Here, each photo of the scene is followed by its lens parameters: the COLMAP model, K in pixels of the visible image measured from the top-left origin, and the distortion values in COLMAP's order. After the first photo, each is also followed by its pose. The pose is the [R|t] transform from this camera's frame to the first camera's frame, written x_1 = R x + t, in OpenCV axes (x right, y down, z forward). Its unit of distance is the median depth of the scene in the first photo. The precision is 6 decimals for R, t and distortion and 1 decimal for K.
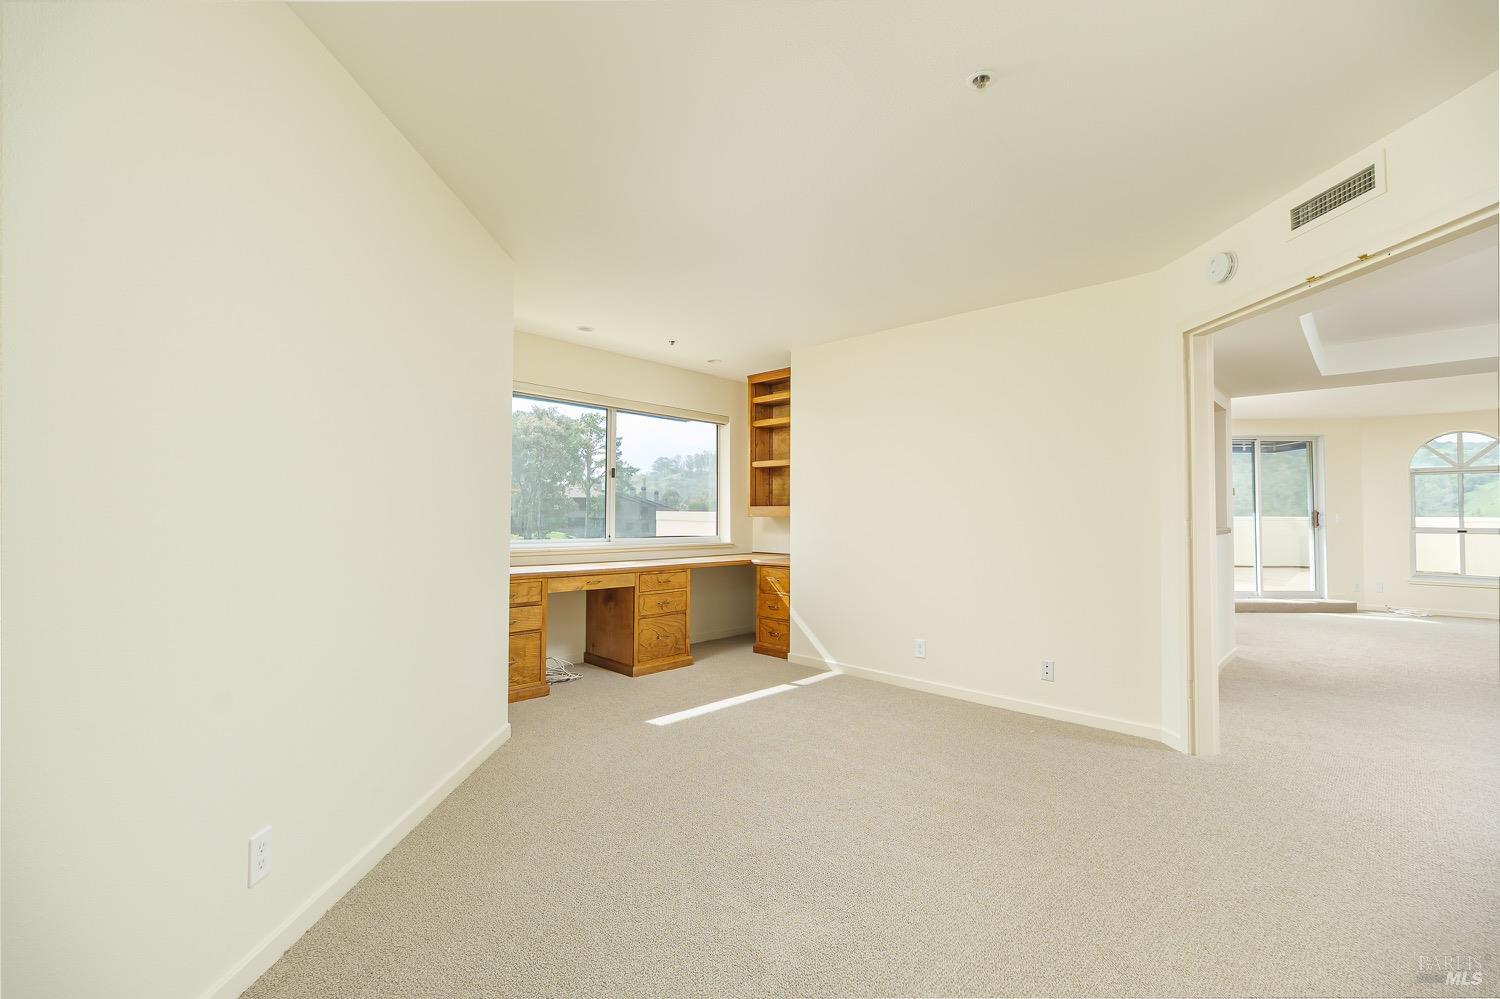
lens RADIAL K [[660.7, 0, 756.1], [0, 660.7, 501.5], [0, 0, 1]] dist [-0.002431, -0.000305]
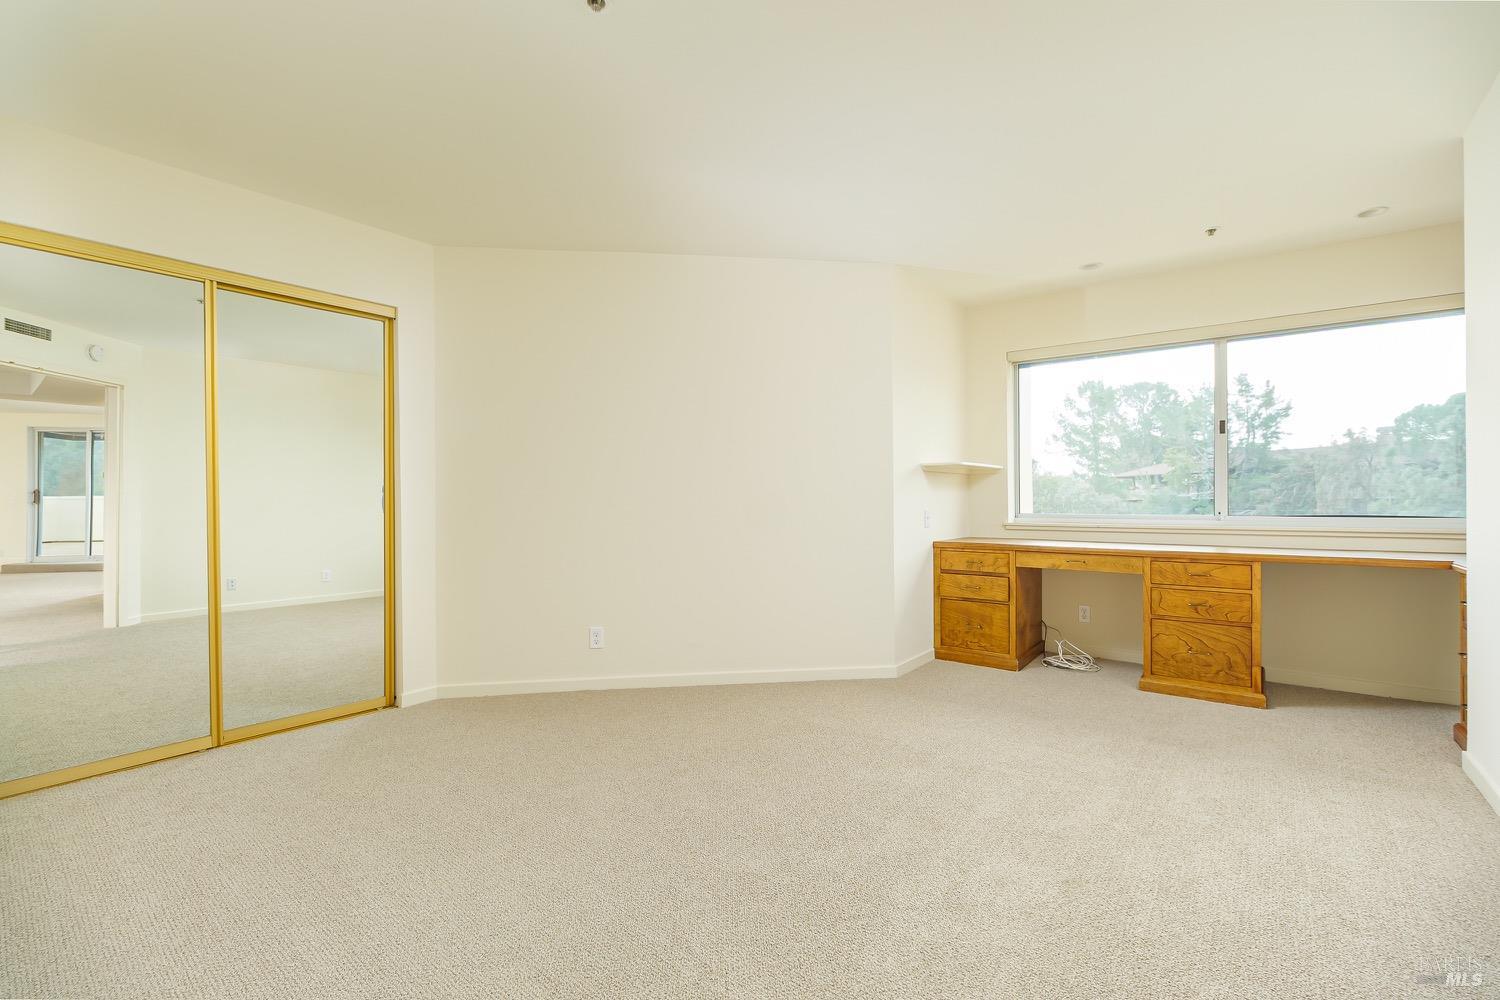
lens RADIAL K [[660.7, 0, 756.1], [0, 660.7, 502.0], [0, 0, 1]] dist [-0.002431, -0.000305]
pose [[0.097419, -0.002438, -0.995241, 0.530068], [0.027726, 0.999616, 0.000265, 0.028650], [0.994857, -0.027620, 0.097449, 0.456053]]
